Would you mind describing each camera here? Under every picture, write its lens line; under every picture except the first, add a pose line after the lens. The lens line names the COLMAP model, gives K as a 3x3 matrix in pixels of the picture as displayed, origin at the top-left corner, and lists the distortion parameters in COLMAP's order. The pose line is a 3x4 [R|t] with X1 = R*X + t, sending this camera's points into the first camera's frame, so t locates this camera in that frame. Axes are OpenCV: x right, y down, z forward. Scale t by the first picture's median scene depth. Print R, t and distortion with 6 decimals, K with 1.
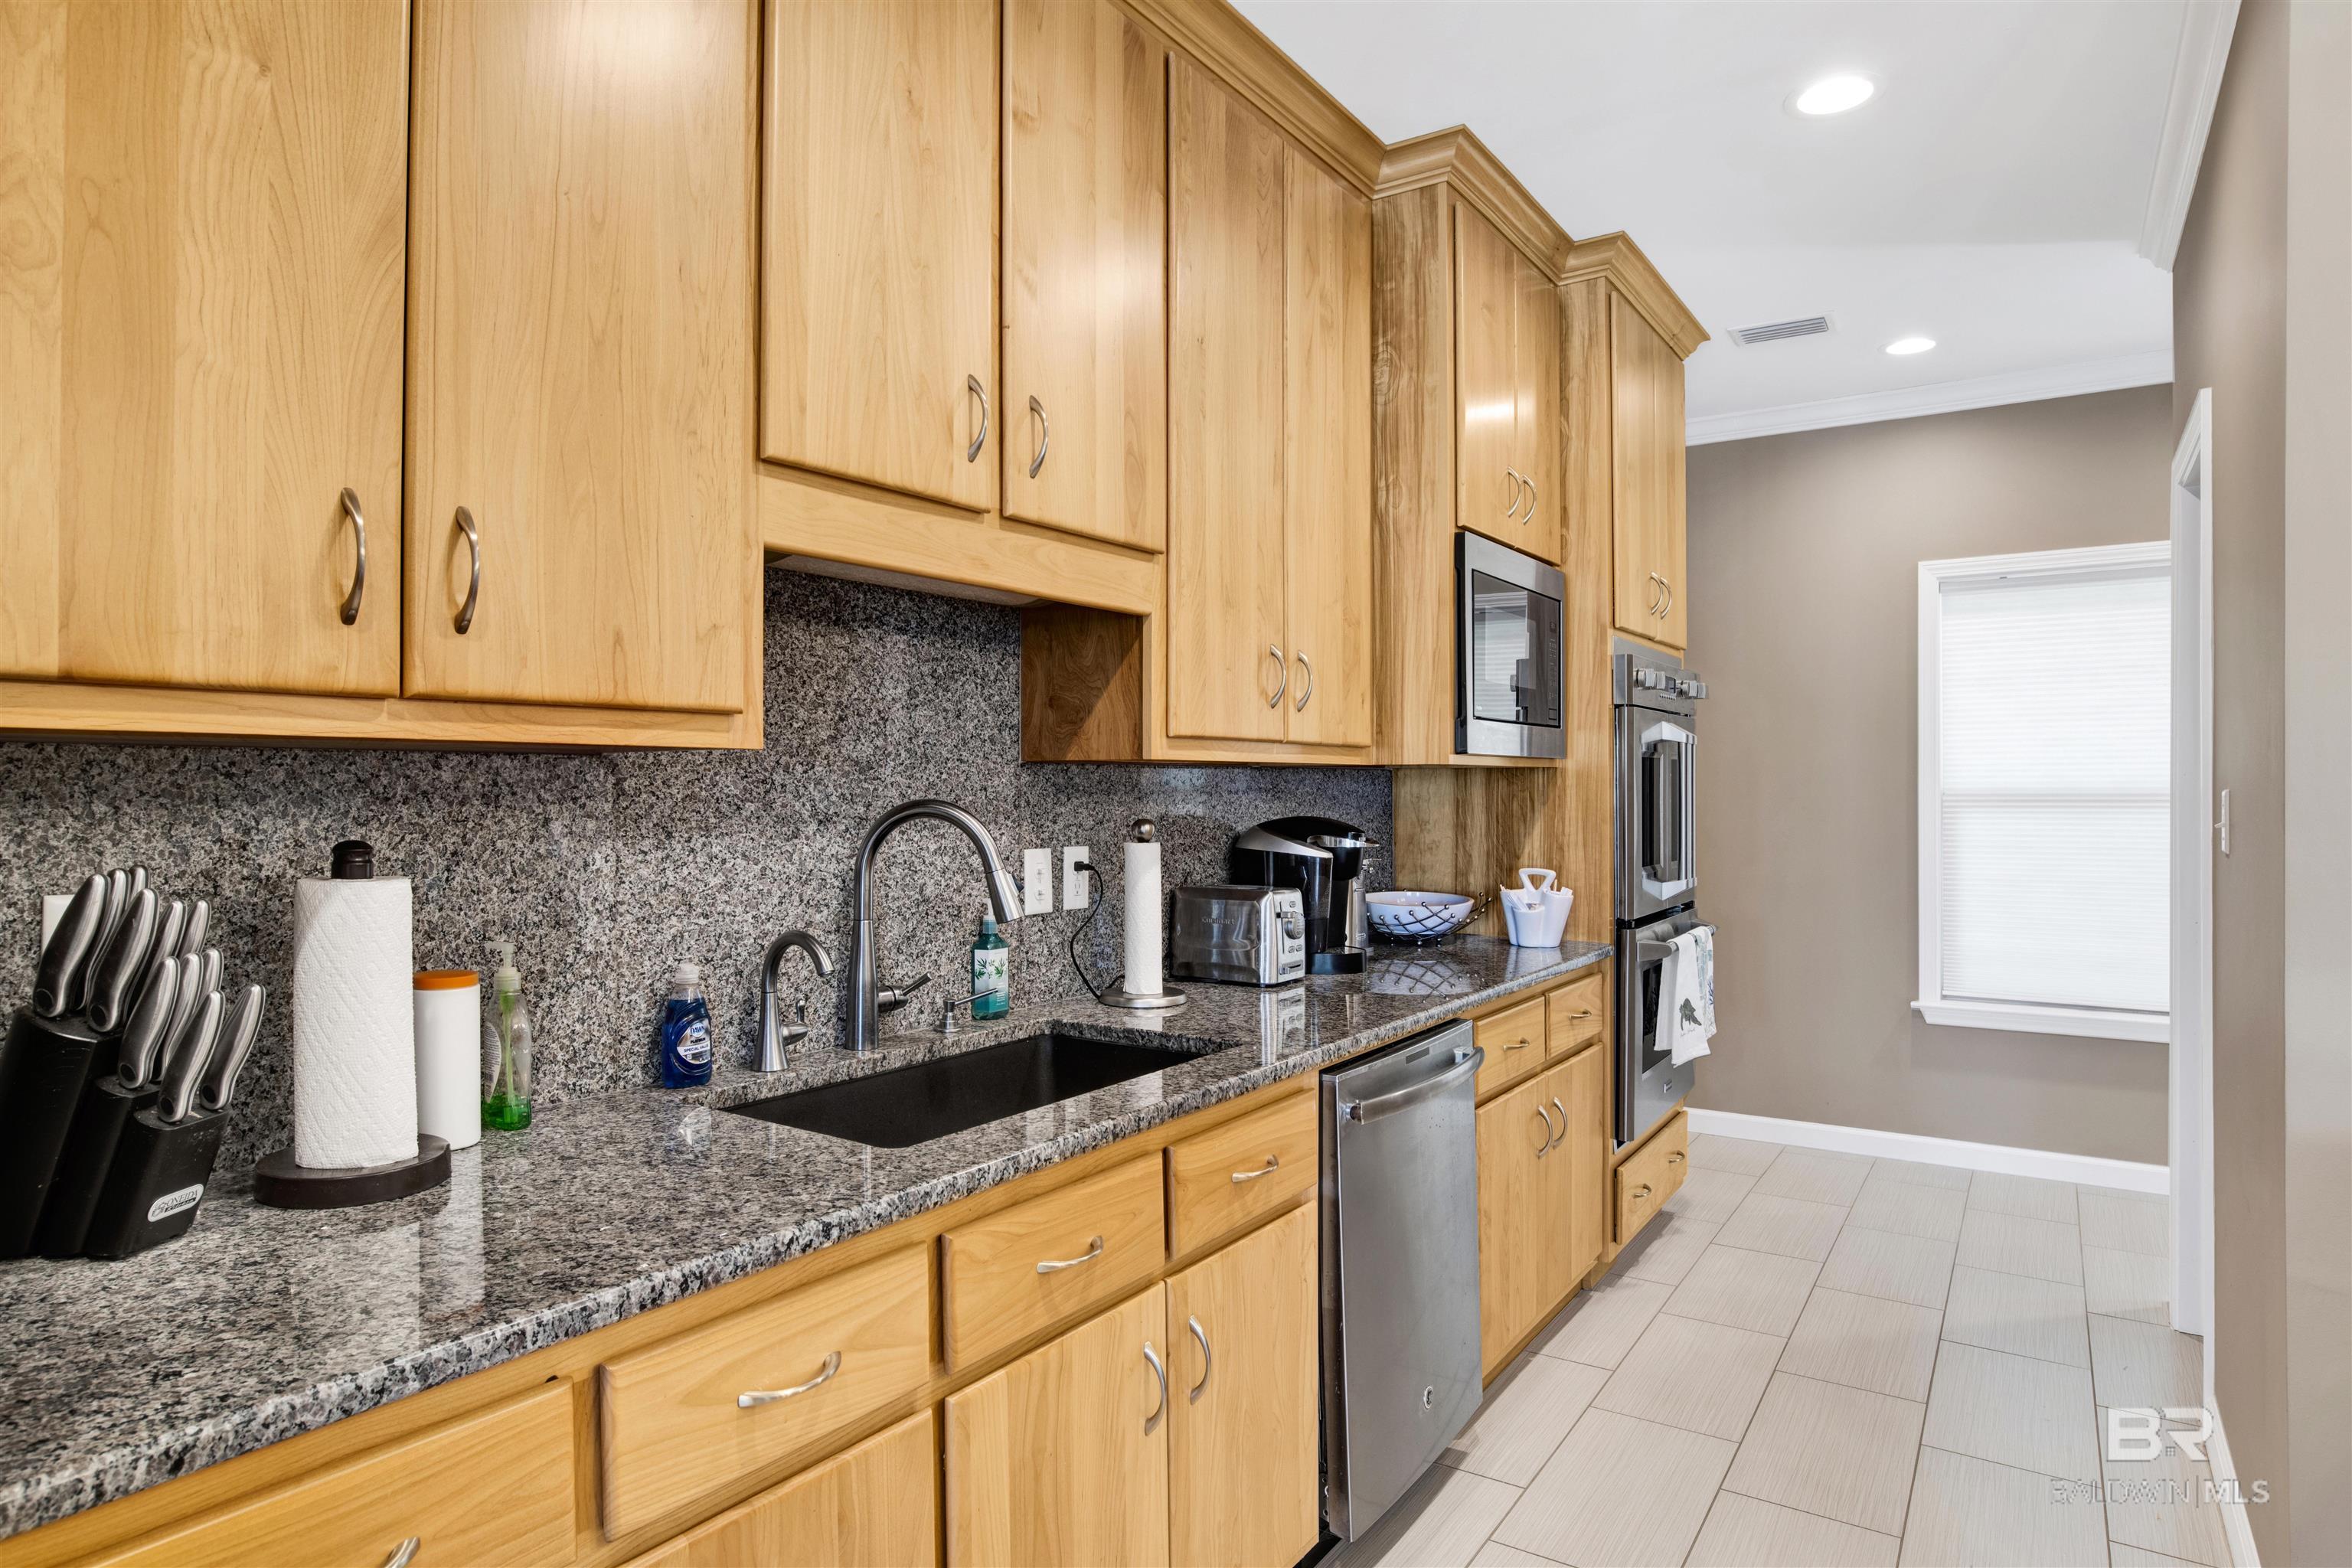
lens RADIAL K [[1343.7, 0, 1176.0], [0, 1343.7, 784.0], [0, 0, 1]] dist [-0.021970, 0.001658]
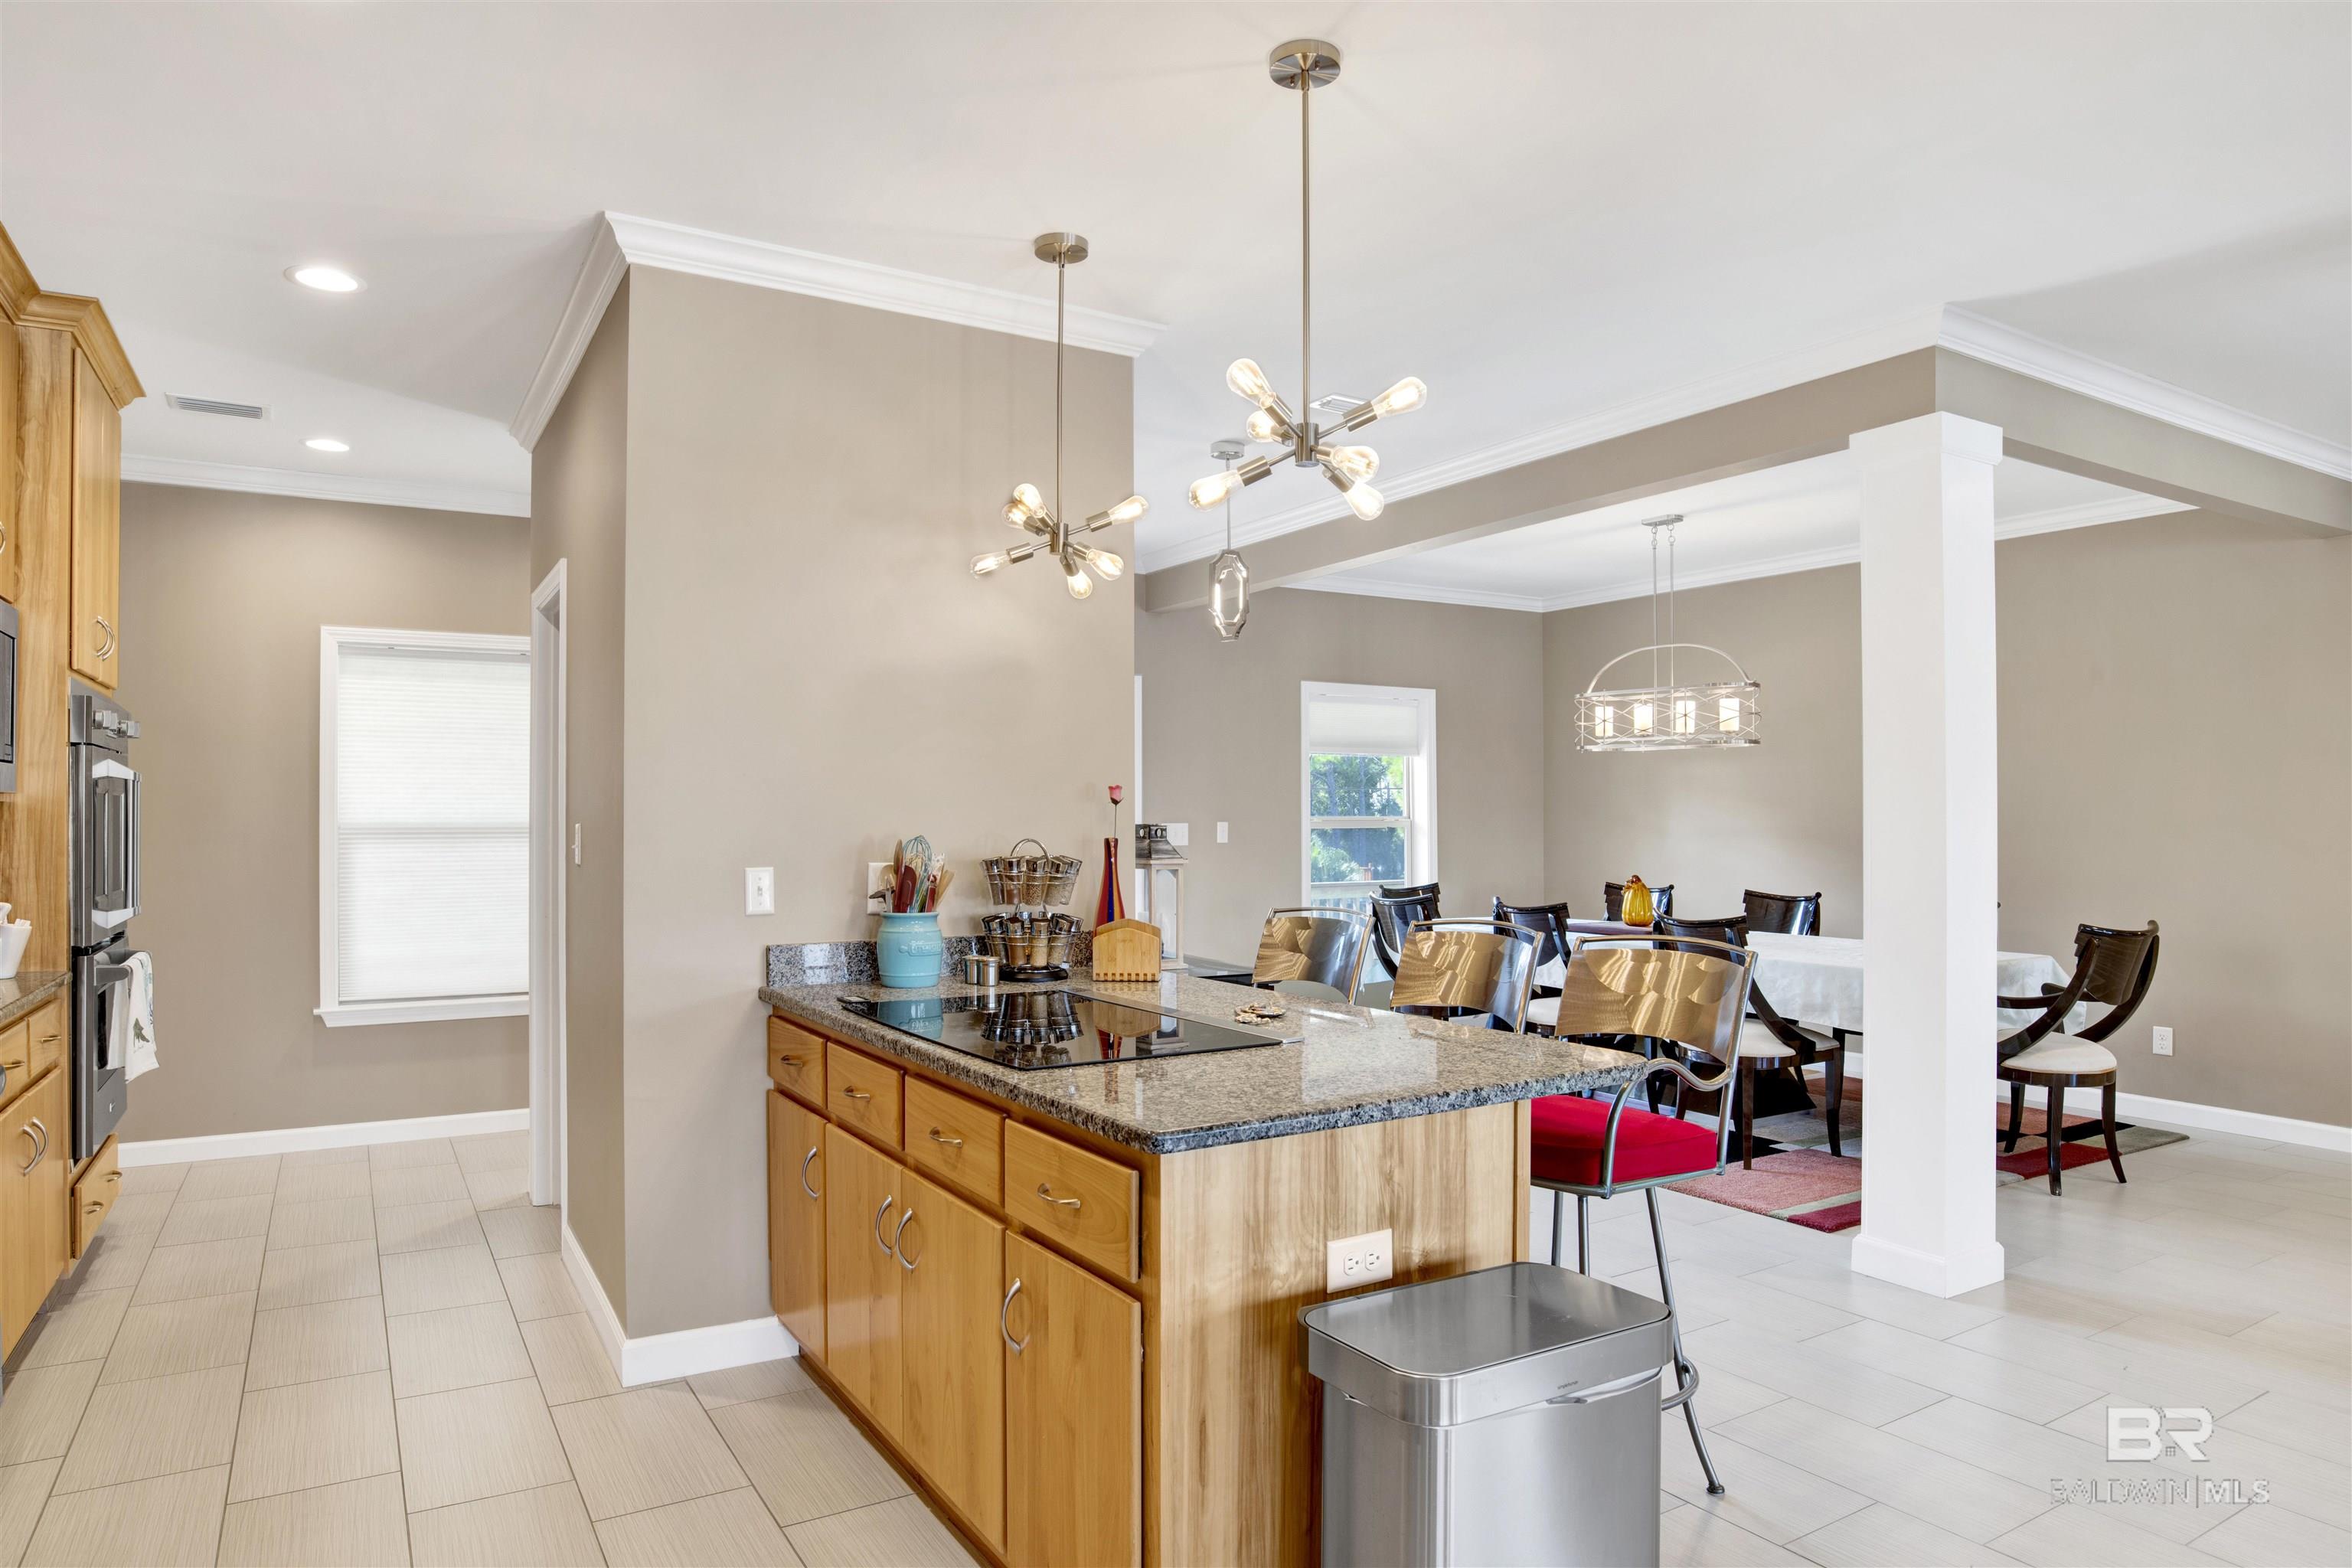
lens RADIAL K [[1422.7, 0, 1176.0], [0, 1422.7, 784.0], [0, 0, 1]] dist [-0.042394, -0.000580]
pose [[0.437400, 0.019688, 0.899052, -0.260123], [0.004716, 0.999696, -0.024186, 0.003199], [-0.899255, 0.014819, 0.437174, -0.240292]]
